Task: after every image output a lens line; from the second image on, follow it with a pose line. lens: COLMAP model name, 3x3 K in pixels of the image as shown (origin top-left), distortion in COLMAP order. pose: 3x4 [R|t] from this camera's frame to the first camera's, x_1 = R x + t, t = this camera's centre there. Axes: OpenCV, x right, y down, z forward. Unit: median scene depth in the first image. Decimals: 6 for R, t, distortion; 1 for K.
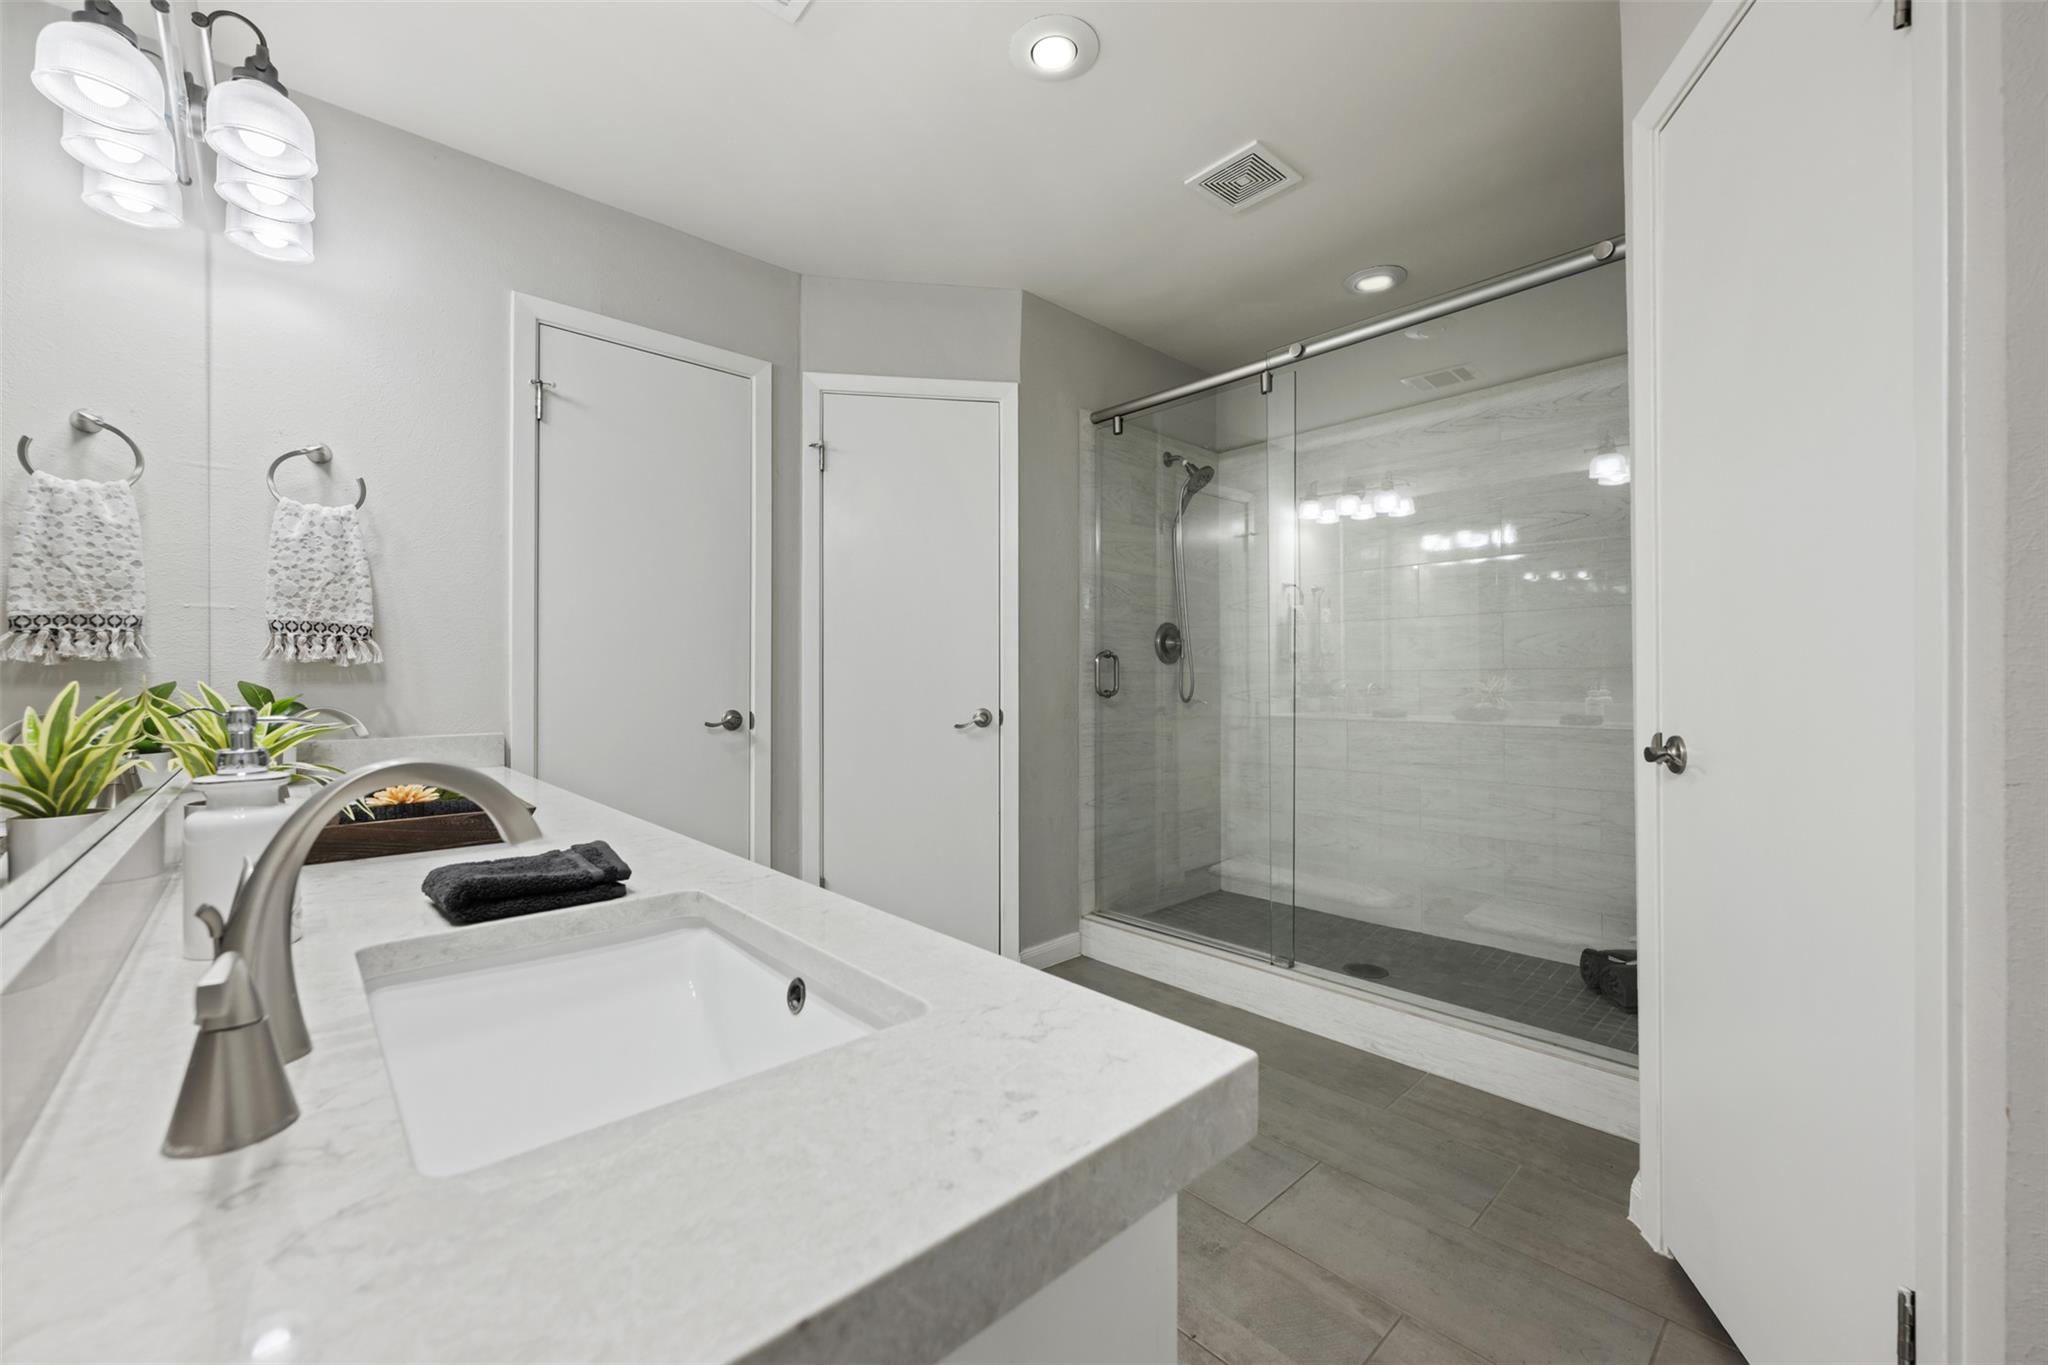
lens RADIAL K [[810.6, 0, 1005.2], [0, 810.6, 678.5], [0, 0, 1]] dist [-0.006349, 0.000826]
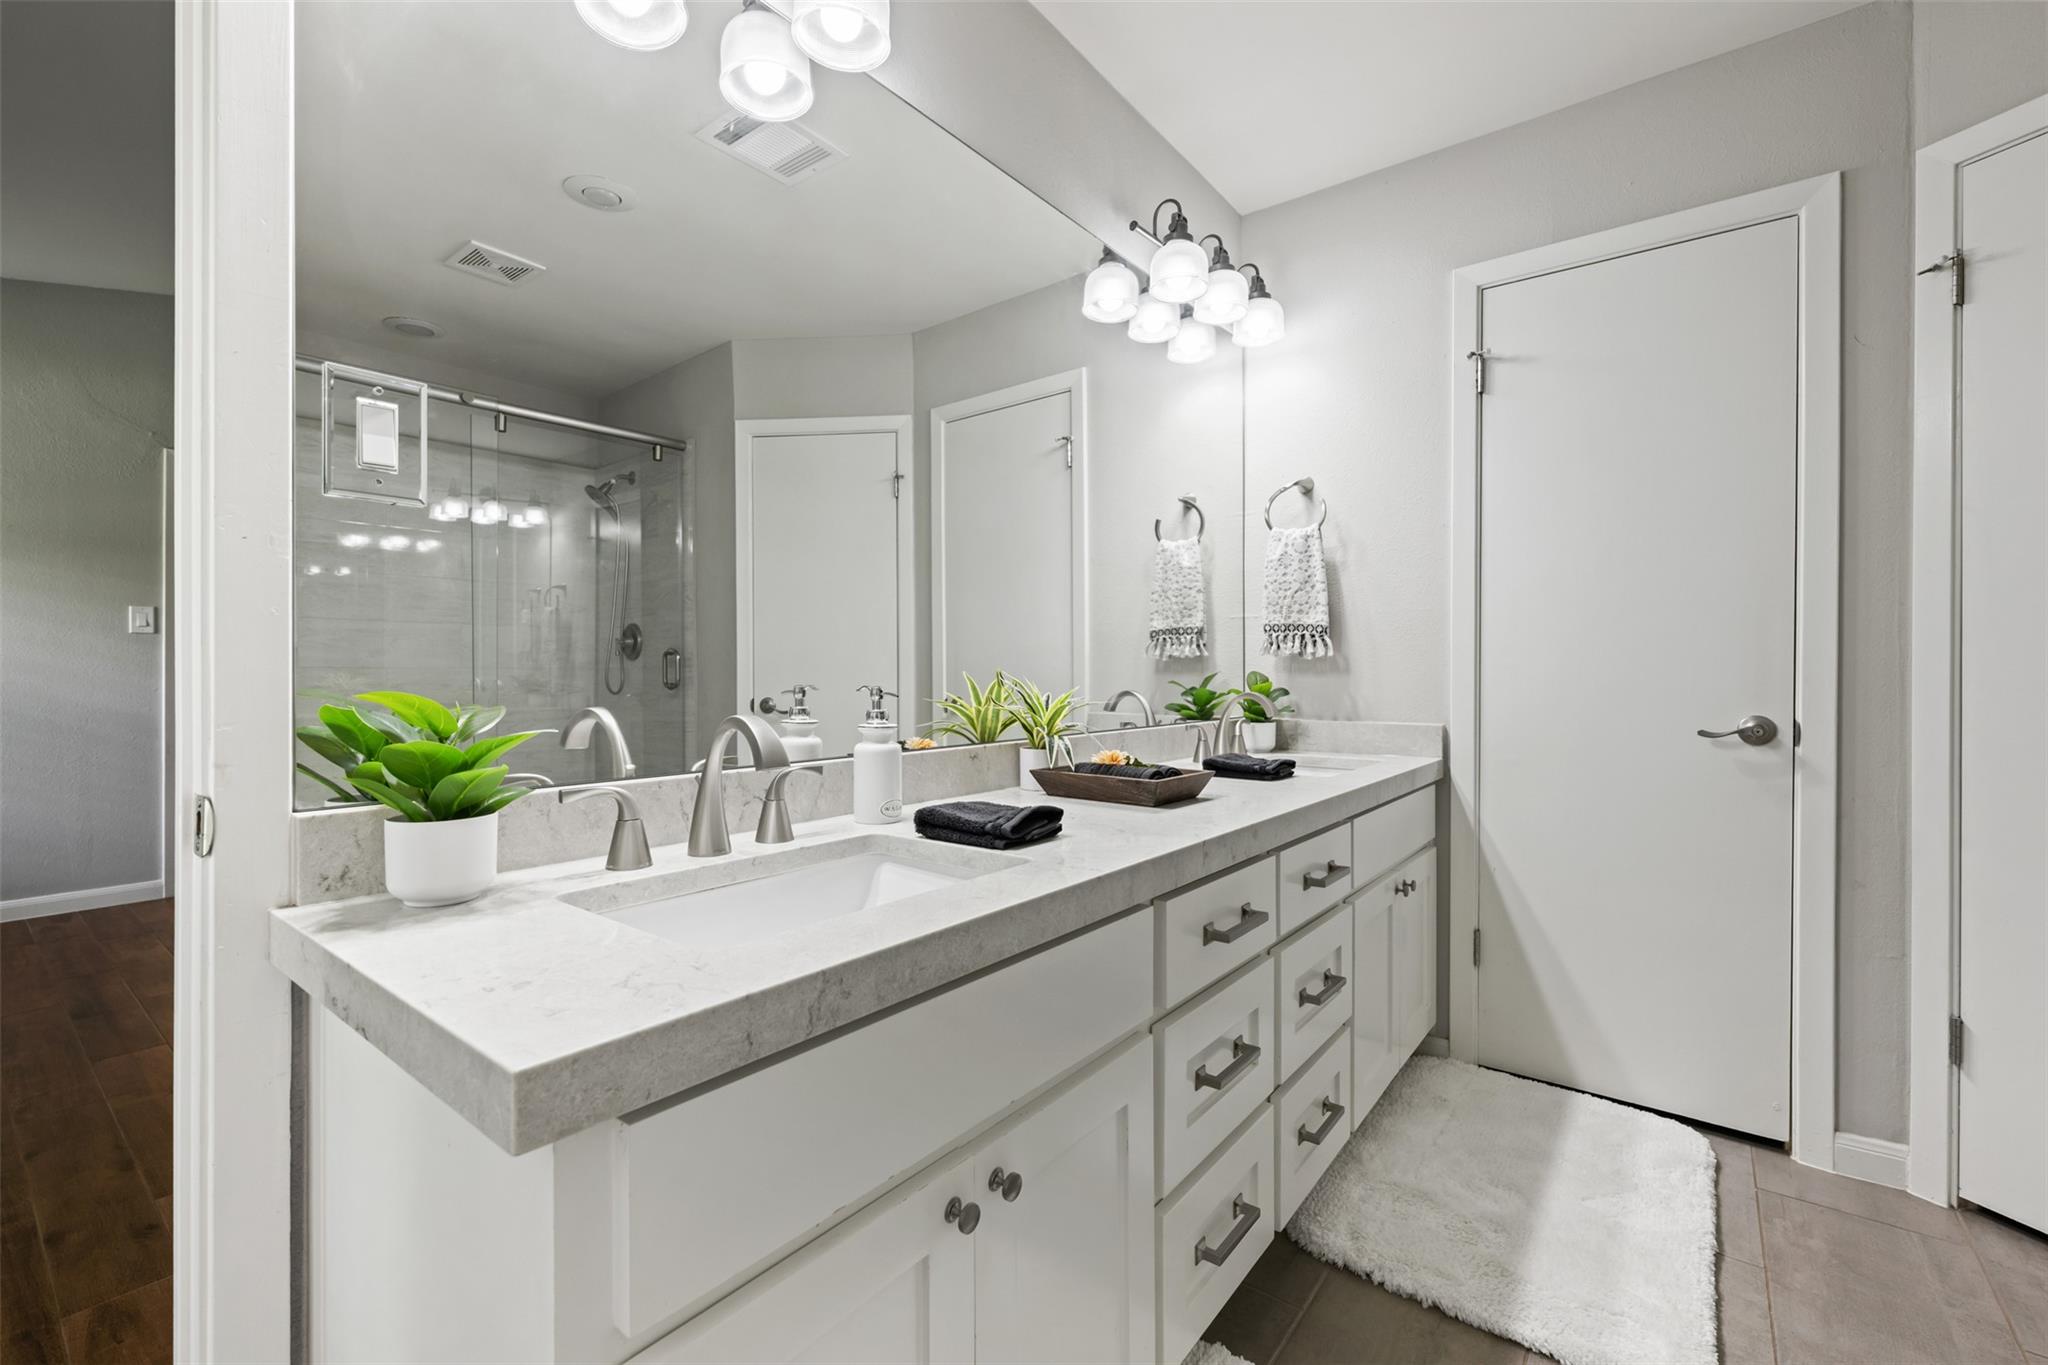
lens RADIAL K [[842.3, 0, 1009.7], [0, 842.3, 679.3], [0, 0, 1]] dist [-0.002279, 0.000906]
pose [[0.184243, 0.013723, -0.982785, 0.340964], [0.000976, 0.999899, 0.014145, -0.003553], [0.982880, -0.003565, 0.184211, 0.340859]]
